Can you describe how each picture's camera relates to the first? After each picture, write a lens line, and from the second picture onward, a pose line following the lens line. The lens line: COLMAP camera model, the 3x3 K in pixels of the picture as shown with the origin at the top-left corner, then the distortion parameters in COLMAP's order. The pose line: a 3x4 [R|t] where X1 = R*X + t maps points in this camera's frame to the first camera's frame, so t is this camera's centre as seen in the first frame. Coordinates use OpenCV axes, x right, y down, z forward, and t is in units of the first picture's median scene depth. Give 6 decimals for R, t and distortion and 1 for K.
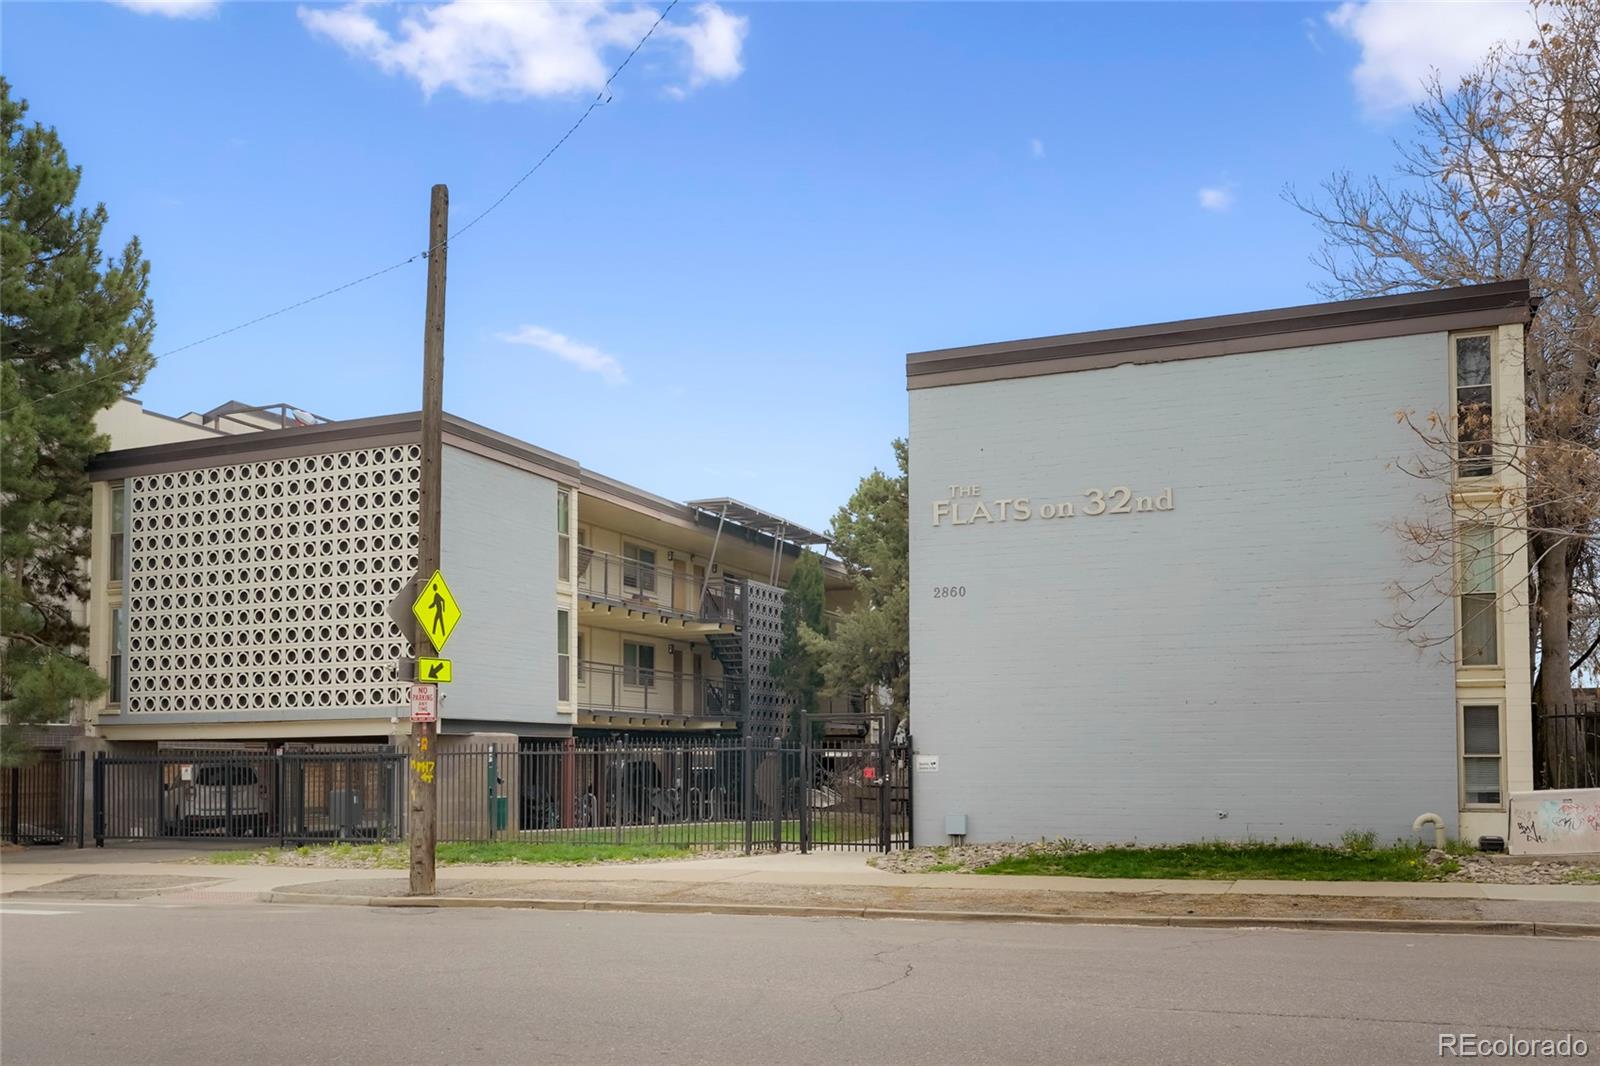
lens RADIAL K [[1222.2, 0, 800.0], [0, 1222.2, 533.0], [0, 0, 1]] dist [0.000651, -0.000440]
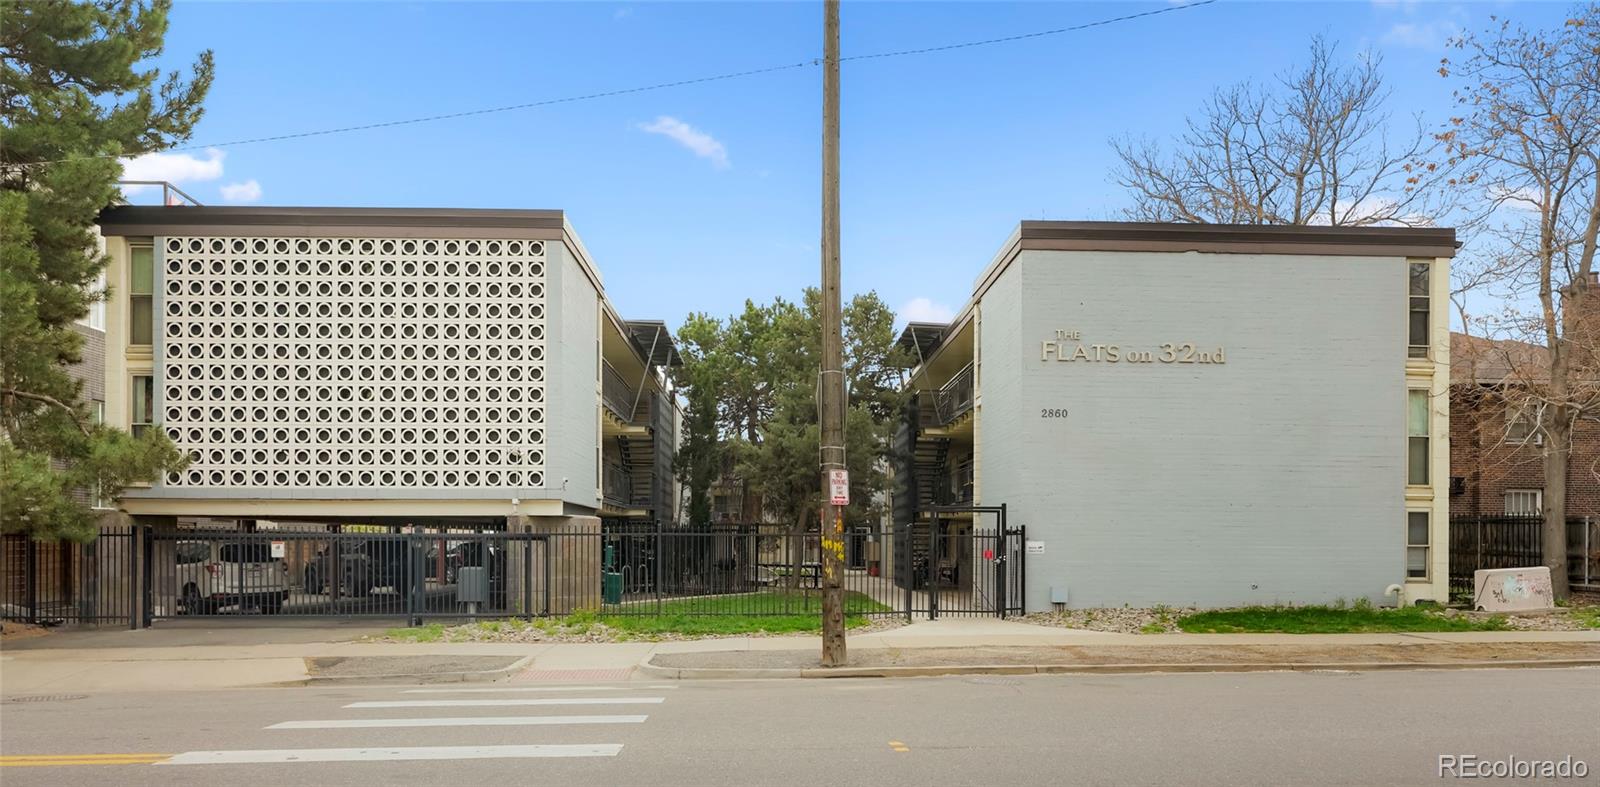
lens RADIAL K [[945.7, 0, 799.3], [0, 945.7, 412.1], [0, 0, 1]] dist [0.000934, 0.000002]
pose [[0.924329, 0.062421, 0.376456, -0.499496], [-0.079447, 0.996392, 0.029856, 0.039379], [-0.373234, -0.057505, 0.925953, 0.193139]]
